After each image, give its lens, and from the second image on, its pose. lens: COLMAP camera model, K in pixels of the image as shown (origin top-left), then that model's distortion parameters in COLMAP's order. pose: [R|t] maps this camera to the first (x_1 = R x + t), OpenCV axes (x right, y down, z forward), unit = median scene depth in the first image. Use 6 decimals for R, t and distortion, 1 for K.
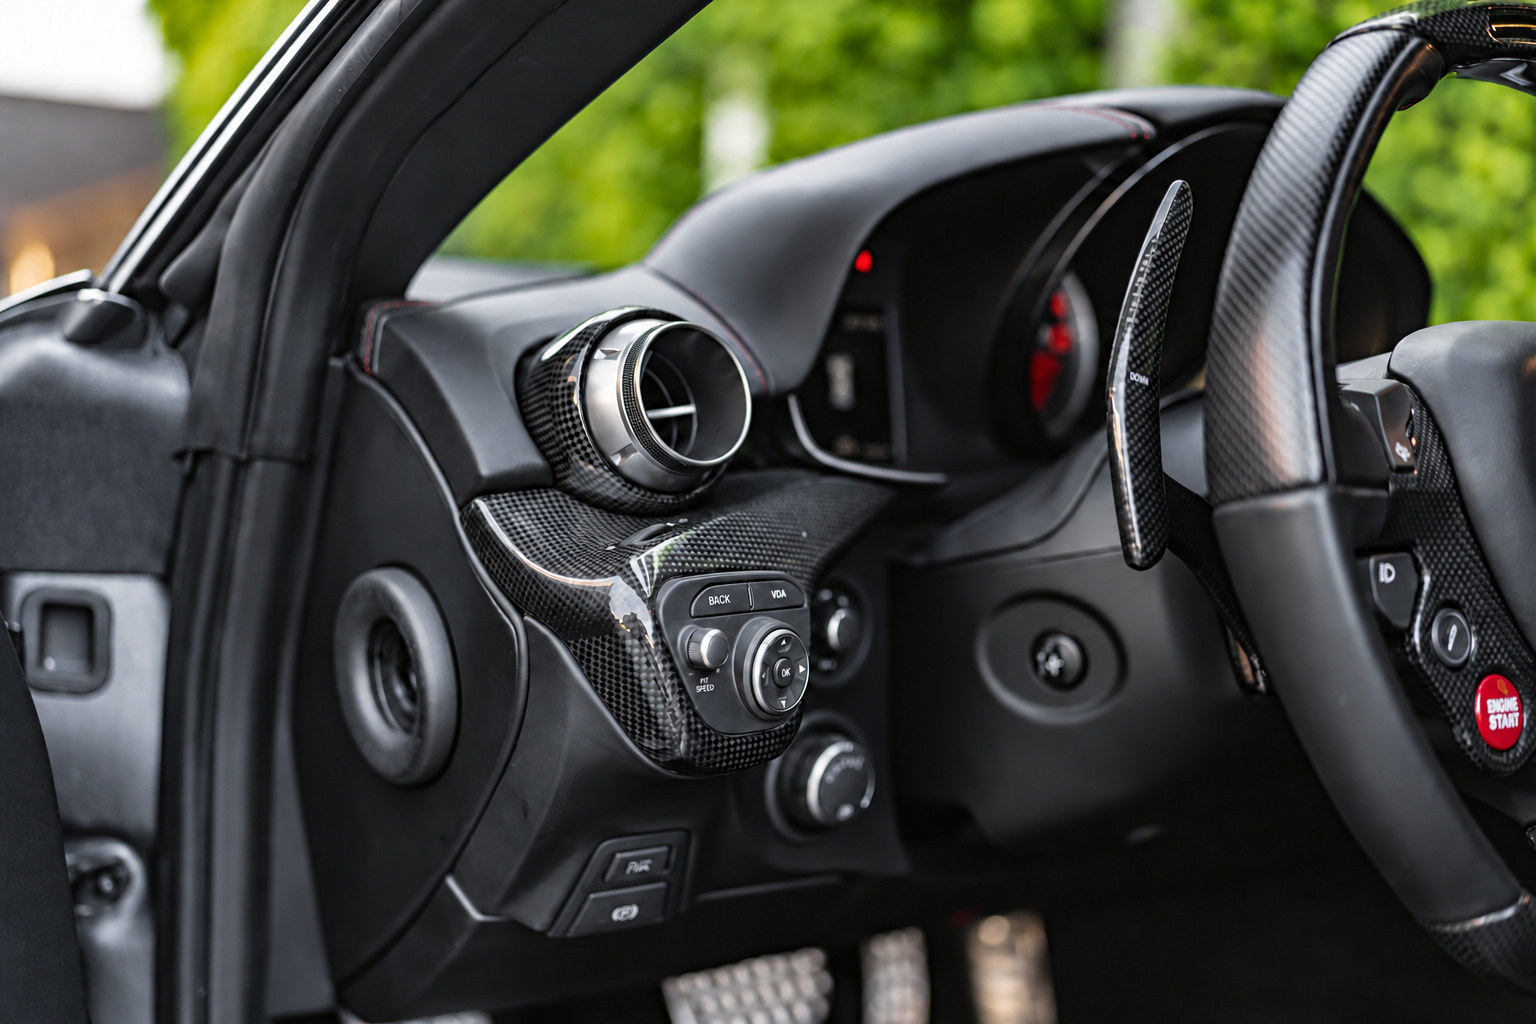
lens RADIAL K [[1554.1, 0, 777.3], [0, 1554.1, 509.7], [0, 0, 1]] dist [-0.002592, 0.014744]
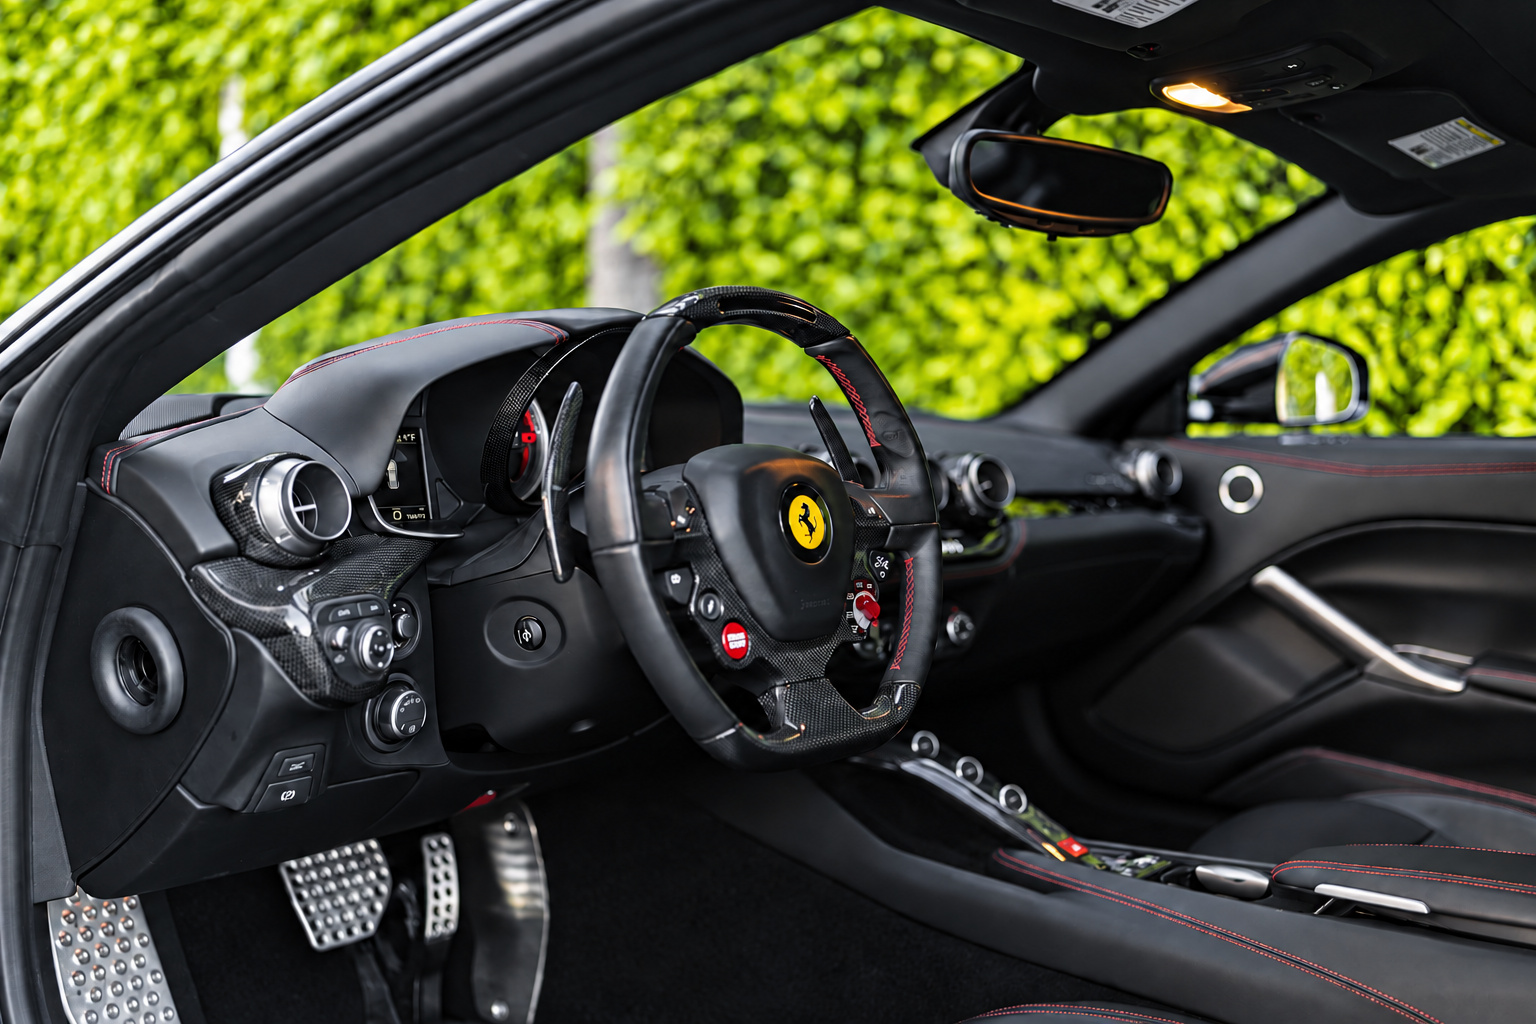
lens RADIAL K [[1554.1, 0, 777.3], [0, 1554.1, 509.7], [0, 0, 1]] dist [-0.002592, 0.014744]
pose [[0.950412, -0.047848, 0.307291, -0.103410], [0.046586, 0.998849, 0.011447, -0.059639], [-0.307485, 0.003436, 0.951547, -0.893460]]
